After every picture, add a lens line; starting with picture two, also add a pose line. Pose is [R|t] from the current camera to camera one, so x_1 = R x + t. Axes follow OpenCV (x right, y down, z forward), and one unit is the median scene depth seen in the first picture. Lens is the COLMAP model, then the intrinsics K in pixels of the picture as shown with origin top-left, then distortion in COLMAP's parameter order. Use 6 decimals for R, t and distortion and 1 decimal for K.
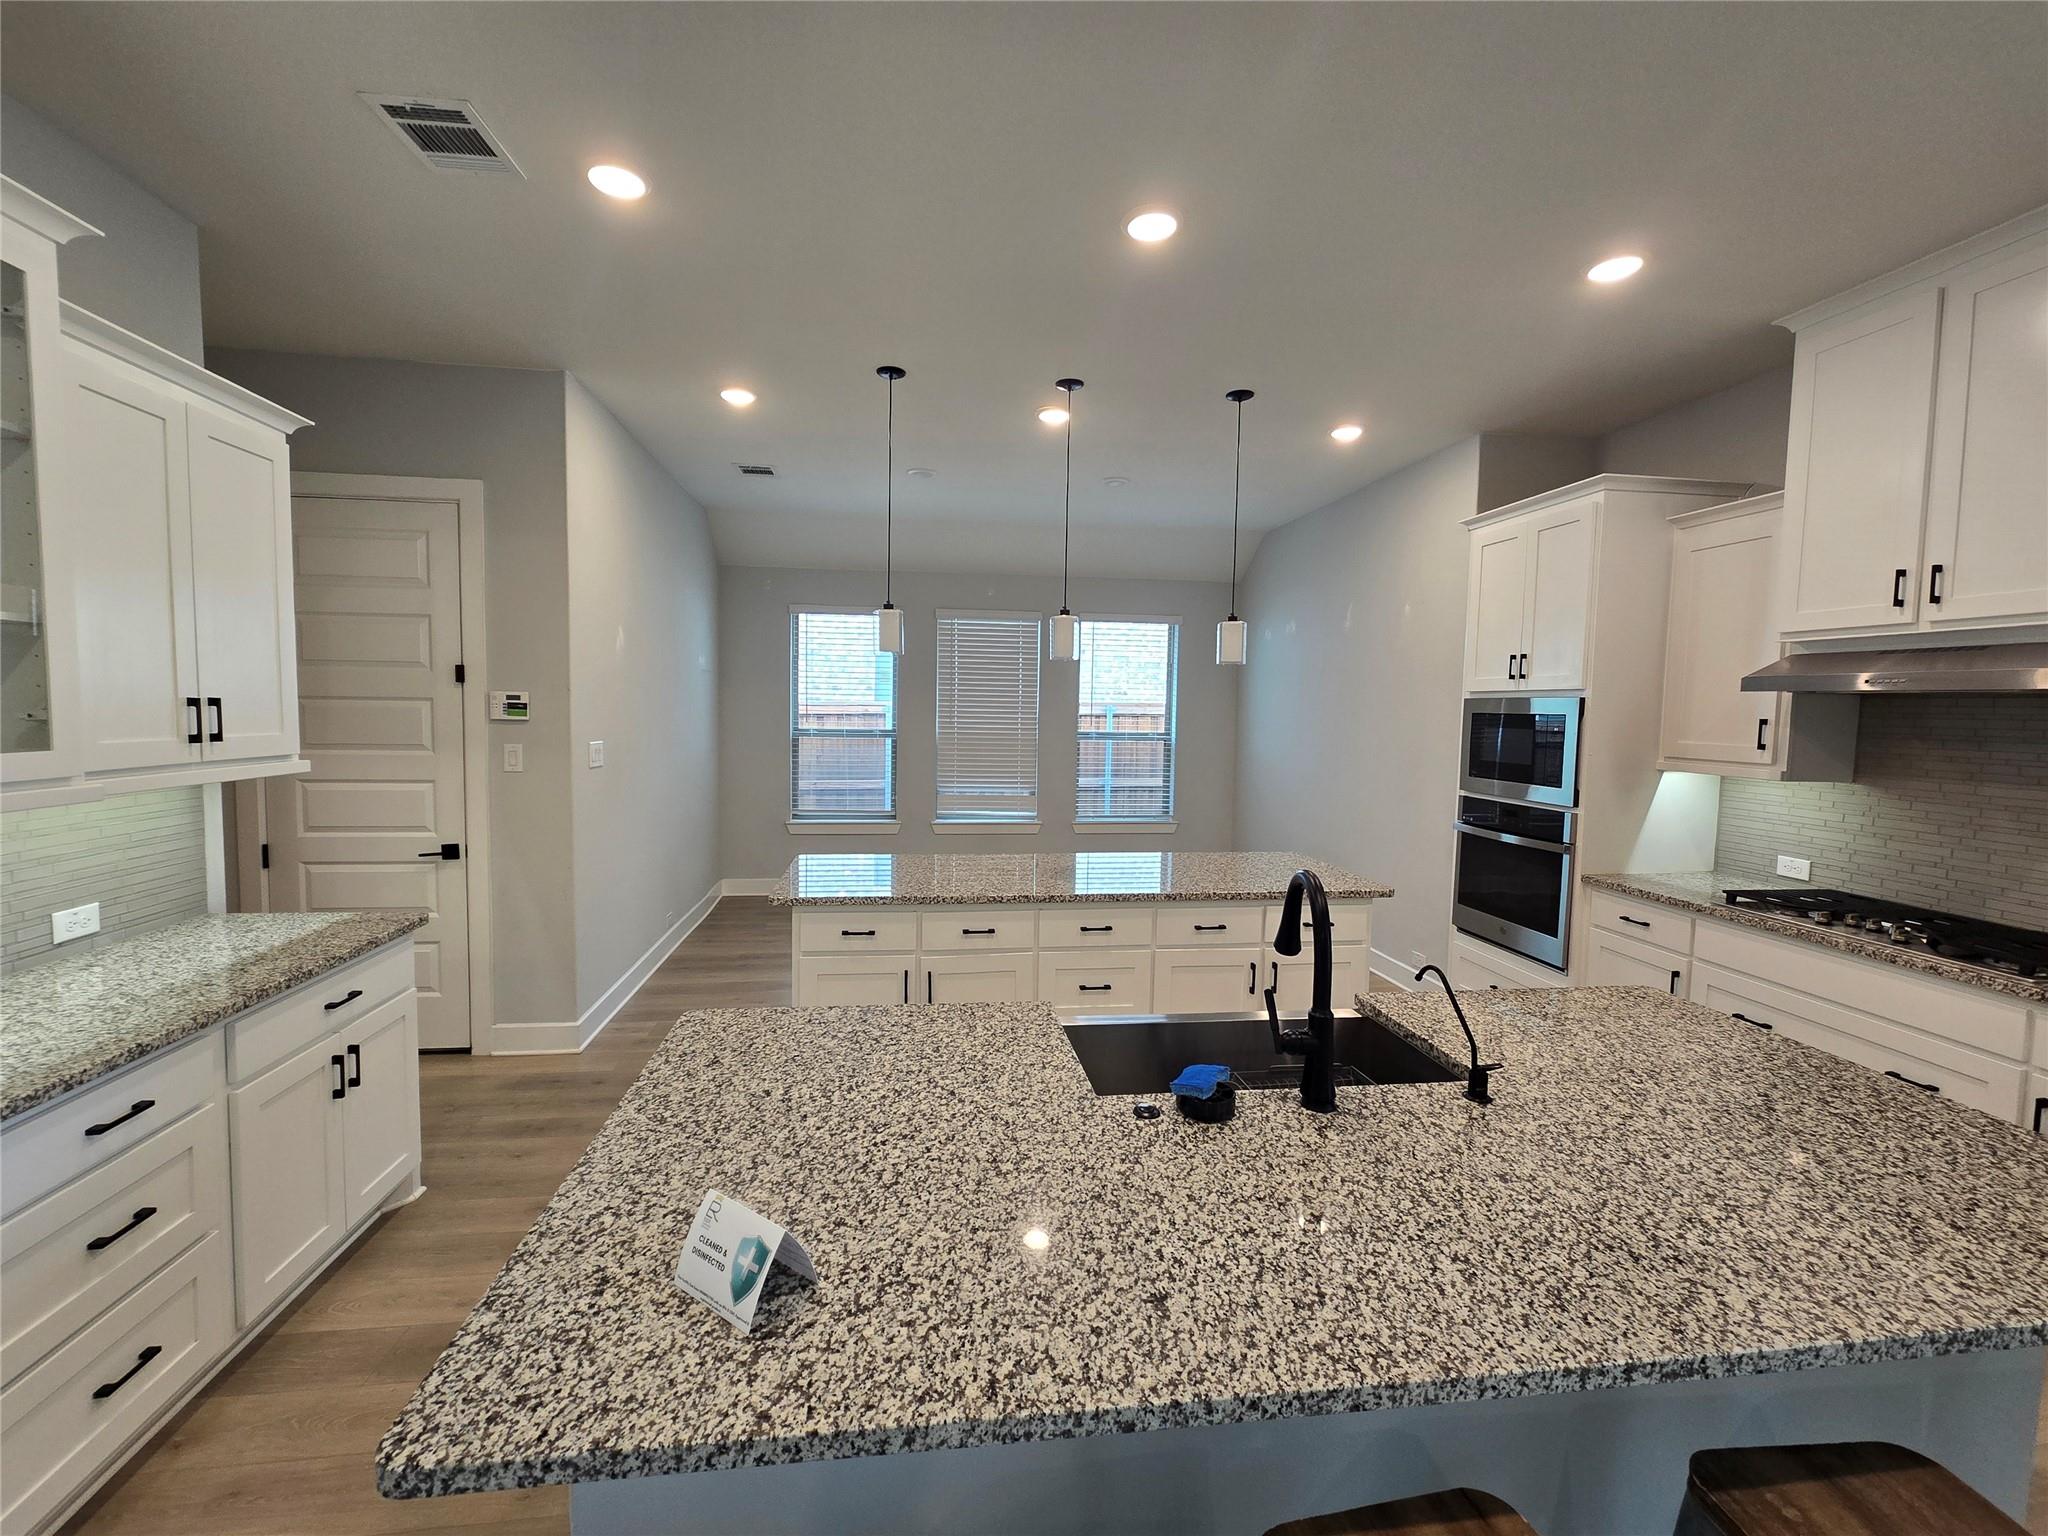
lens RADIAL K [[837.2, 0, 1020.4], [0, 837.2, 766.1], [0, 0, 1]] dist [0.000837, -0.000015]
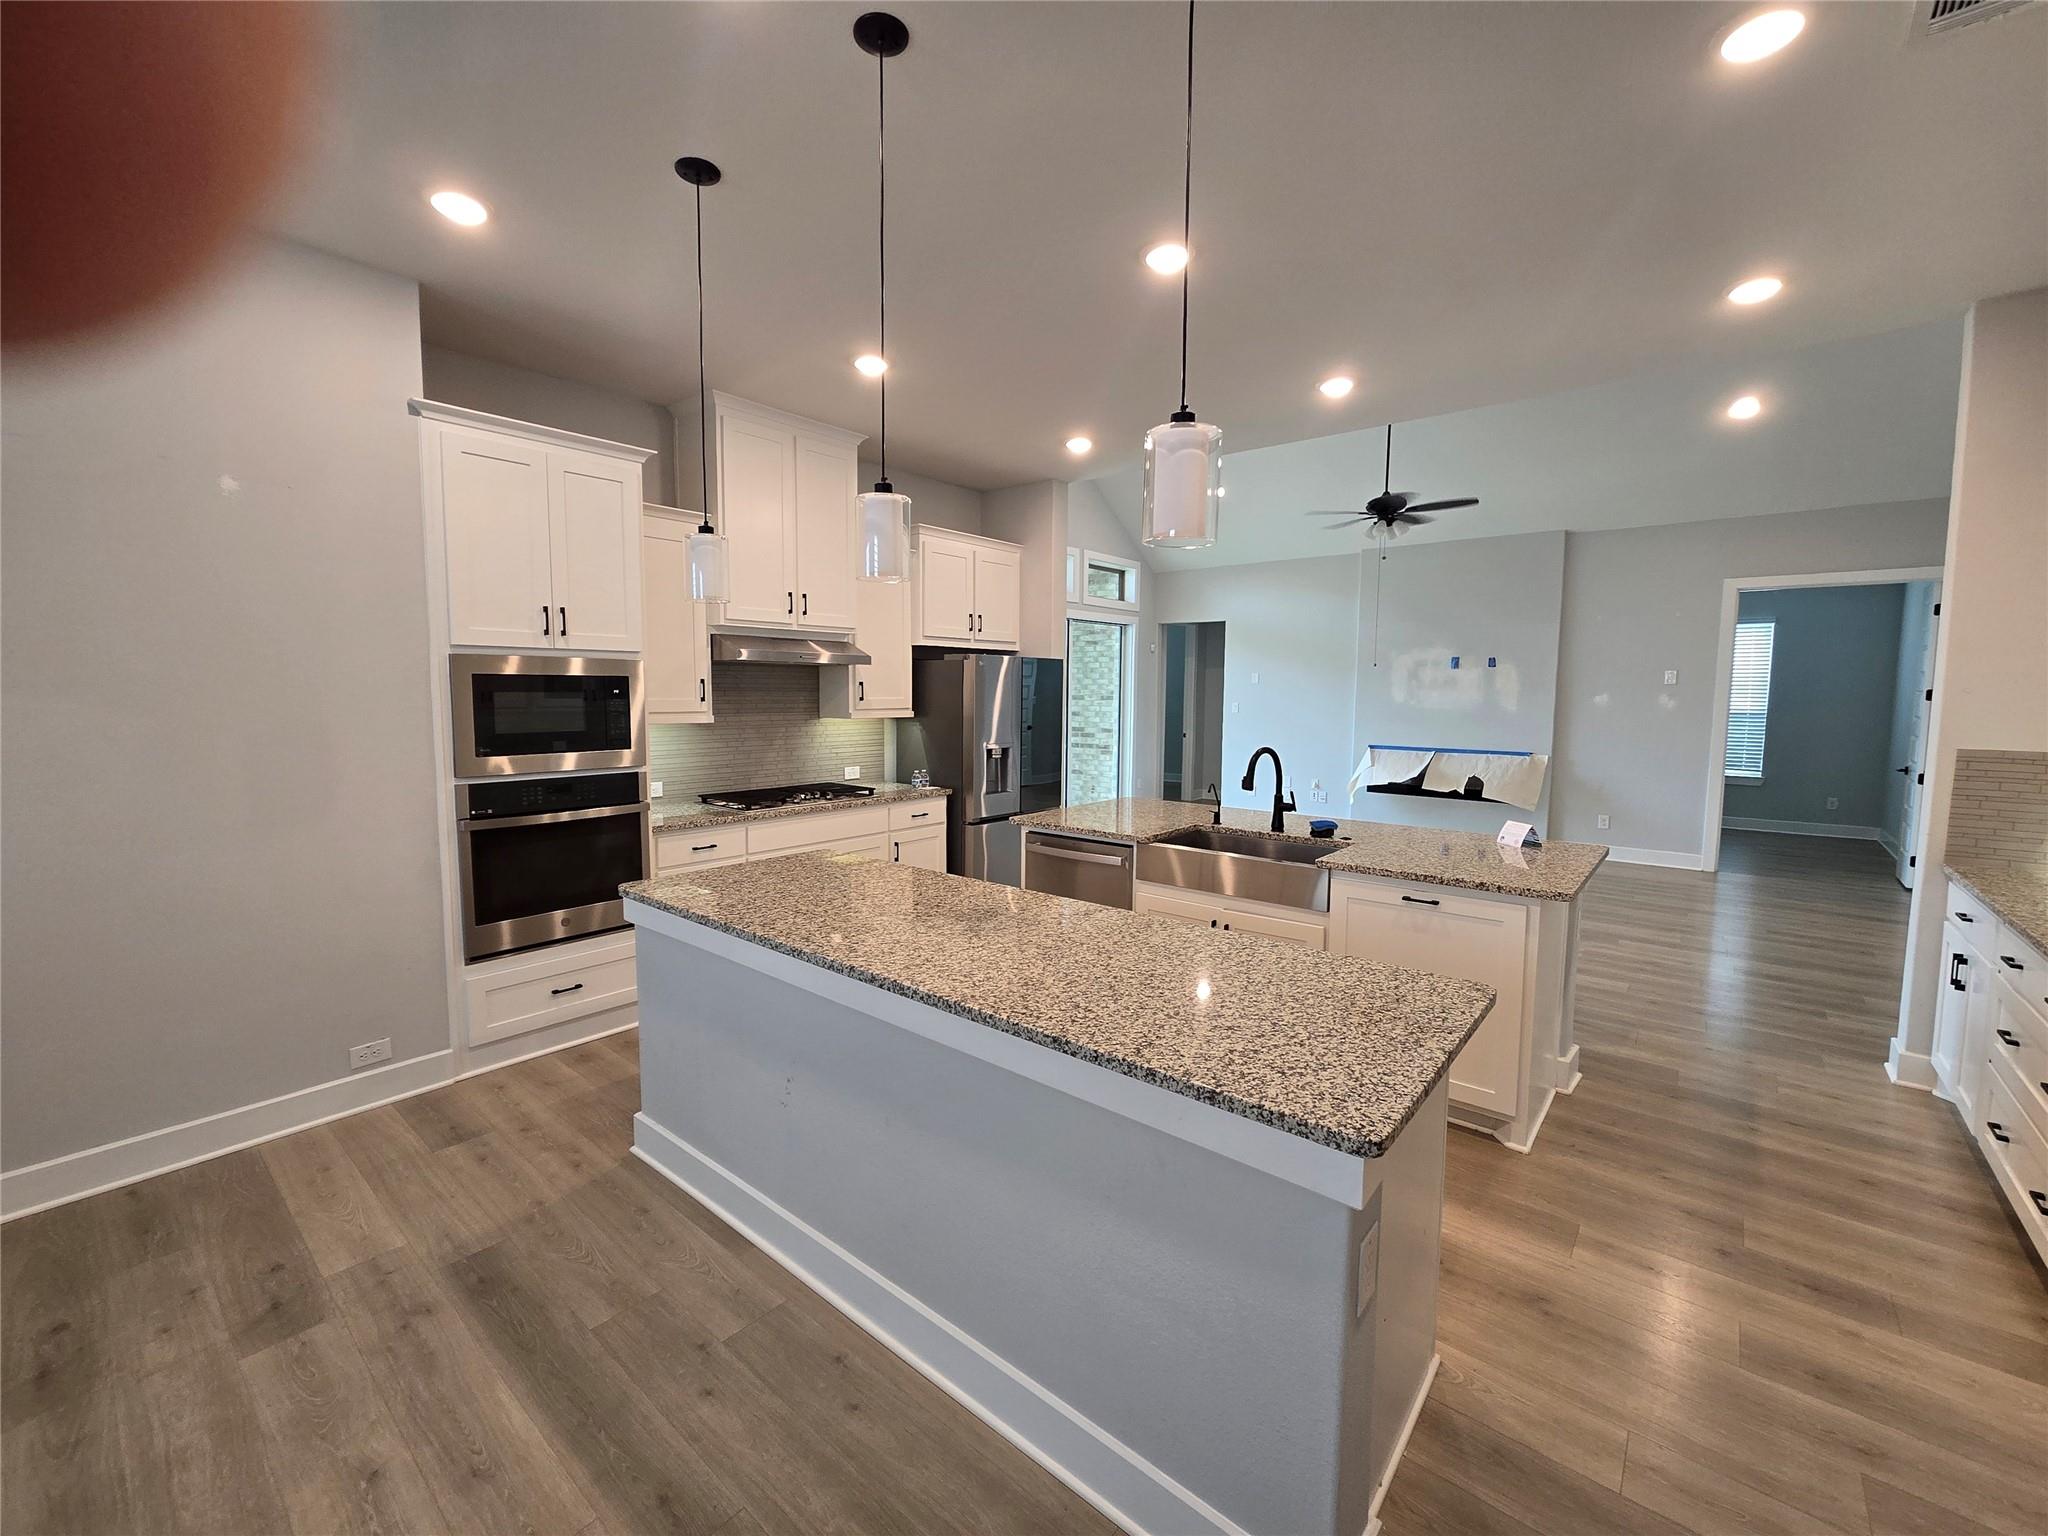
lens RADIAL K [[837.2, 0, 991.2], [0, 837.2, 758.1], [0, 0, 1]] dist [0.000837, -0.000015]
pose [[-0.642089, -0.092114, 0.761076, -0.337177], [0.031168, 0.988798, 0.145971, -0.081459], [-0.765996, 0.117447, -0.632025, 1.093308]]
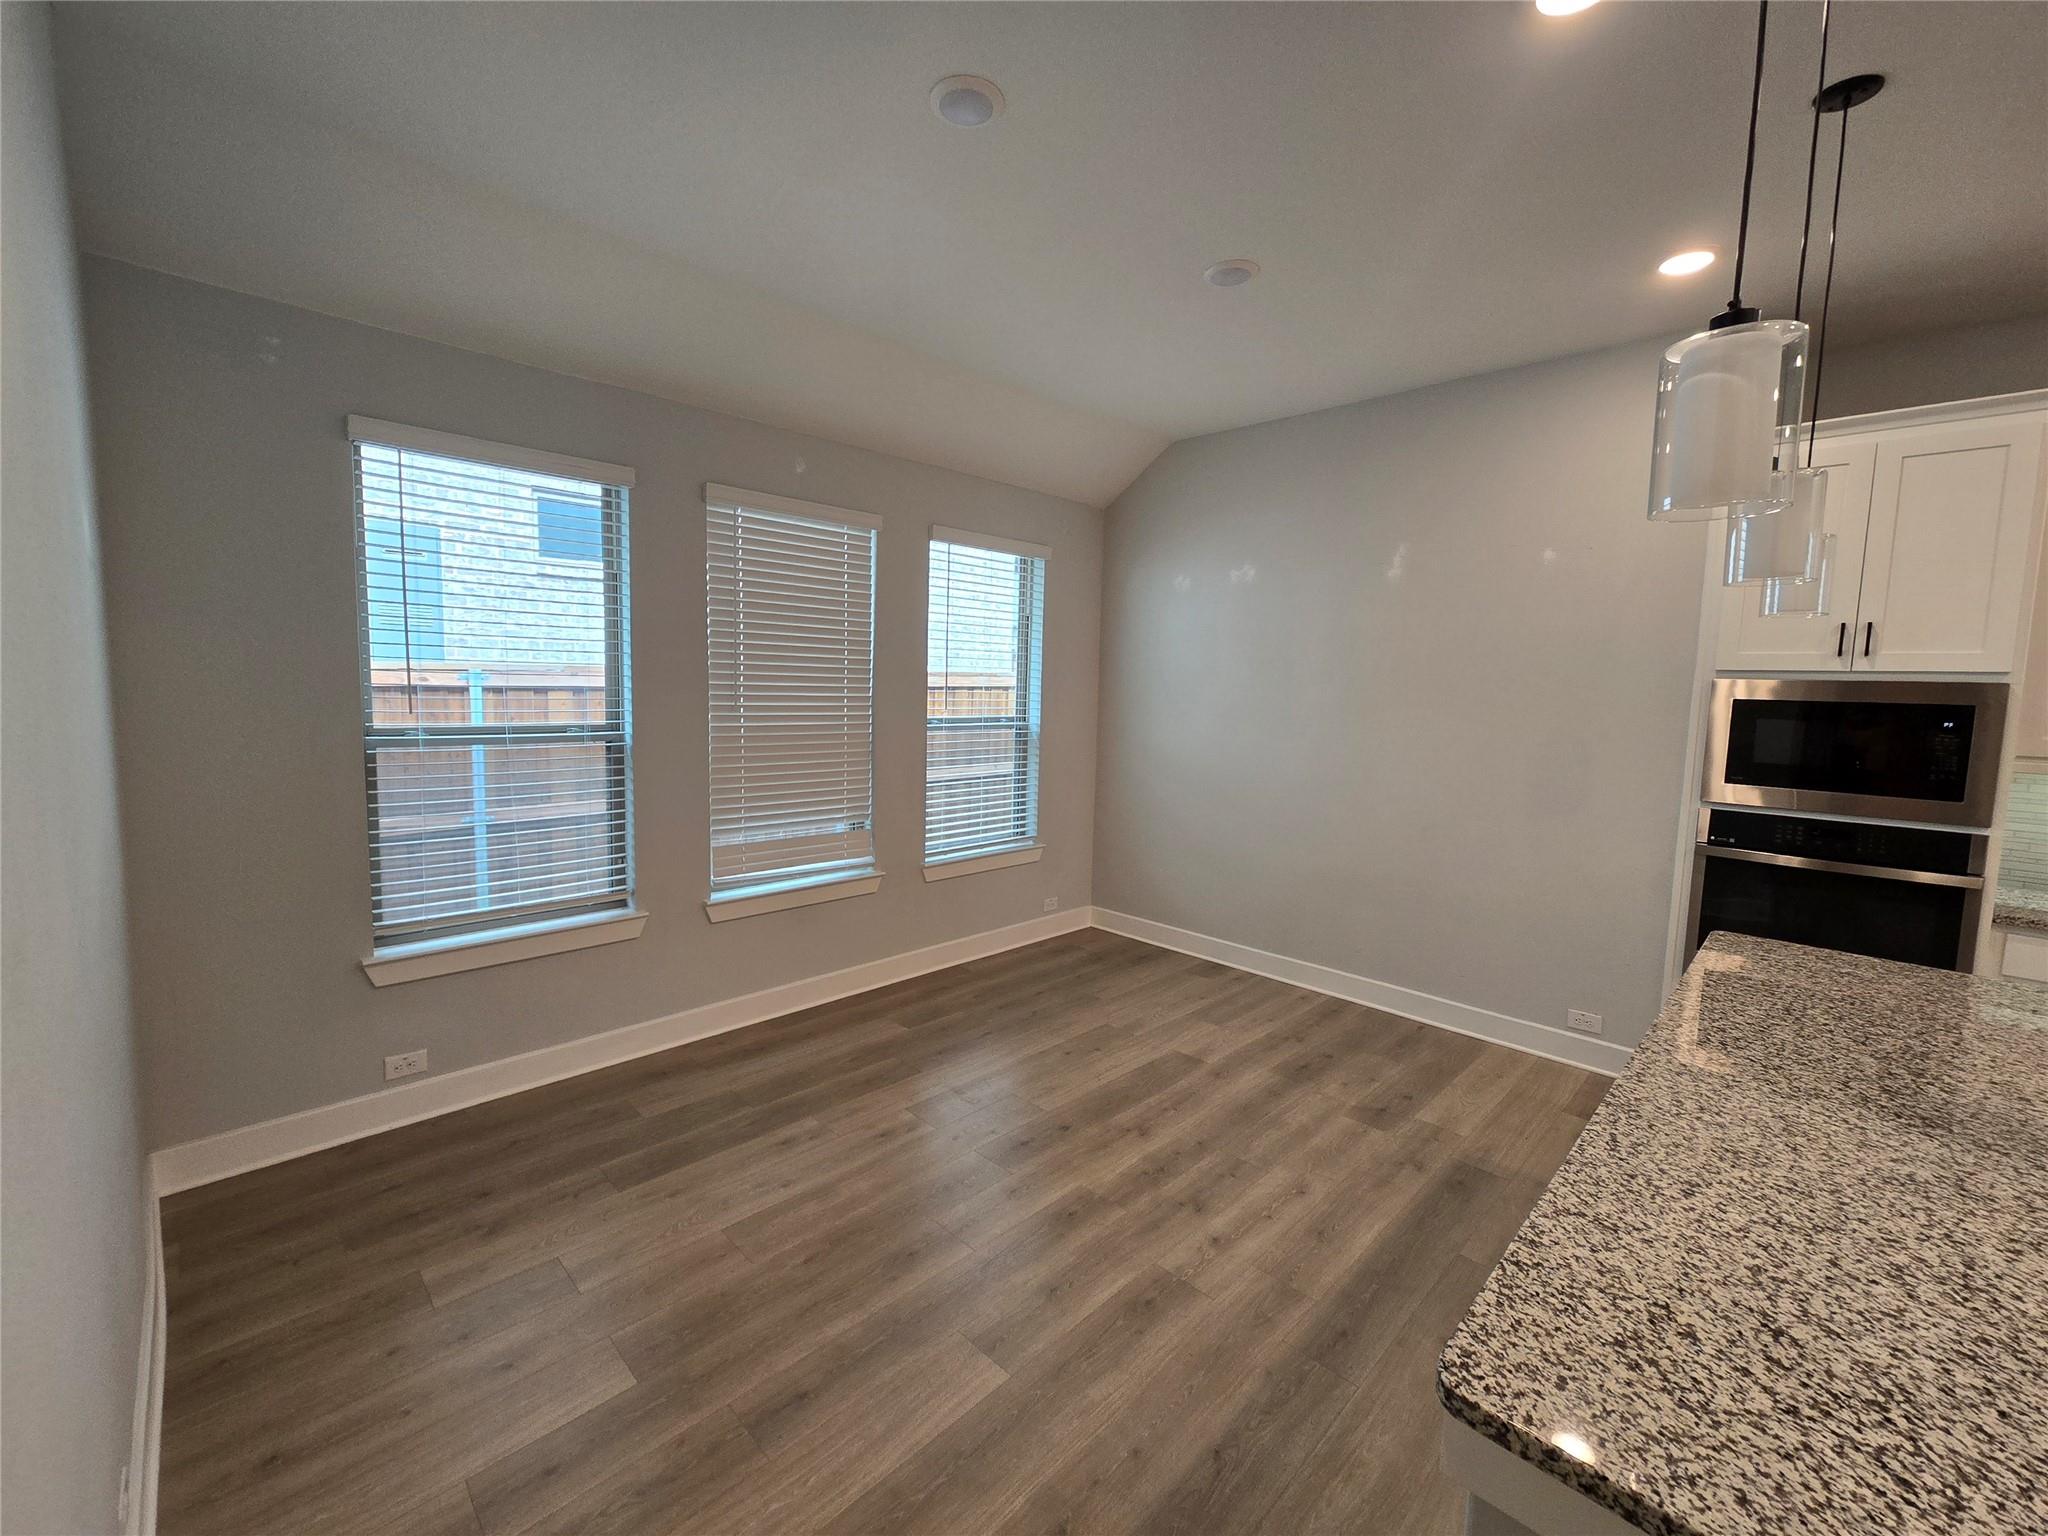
lens RADIAL K [[837.2, 0, 1031.8], [0, 837.2, 761.5], [0, 0, 1]] dist [0.000837, -0.000015]
pose [[0.801139, -0.058355, 0.595627, -0.399297], [0.032150, 0.997994, 0.054534, -0.066878], [-0.597615, -0.024540, 0.801408, 0.750408]]
